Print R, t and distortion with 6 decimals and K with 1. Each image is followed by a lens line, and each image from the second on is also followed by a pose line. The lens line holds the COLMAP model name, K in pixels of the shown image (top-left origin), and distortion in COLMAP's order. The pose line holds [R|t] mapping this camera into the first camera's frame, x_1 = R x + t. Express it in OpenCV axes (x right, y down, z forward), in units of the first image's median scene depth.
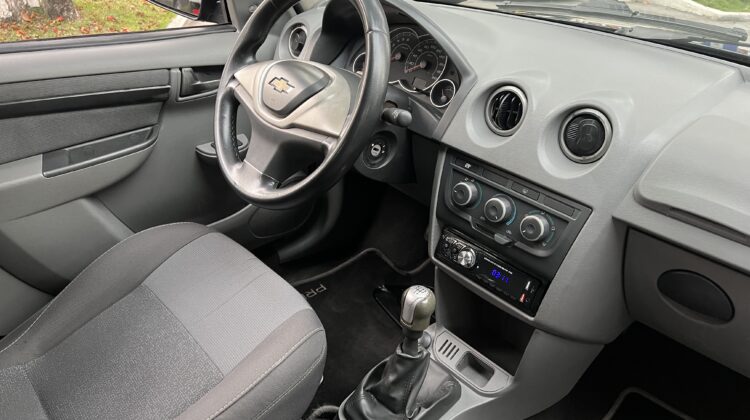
lens RADIAL K [[568.7, 0, 376.7], [0, 568.7, 209.8], [0, 0, 1]] dist [0.028968, -0.035913]
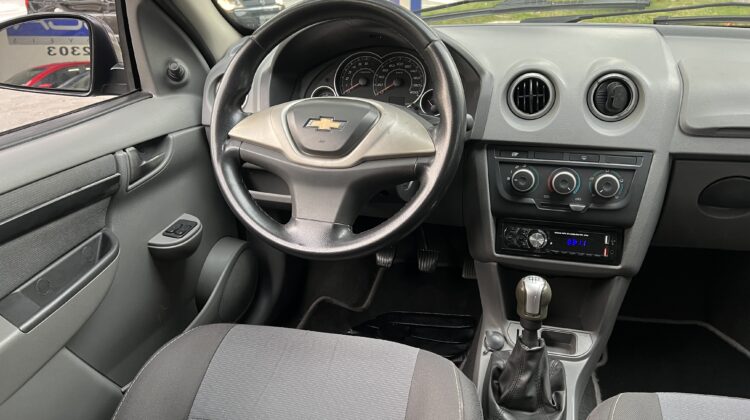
lens RADIAL K [[568.7, 0, 374.2], [0, 568.7, 210.3], [0, 0, 1]] dist [0.028968, -0.035913]
pose [[0.841104, -0.293745, 0.454156, -0.542504], [0.331124, 0.943582, -0.002944, -0.060254], [-0.427669, 0.152859, 0.890917, 0.182115]]
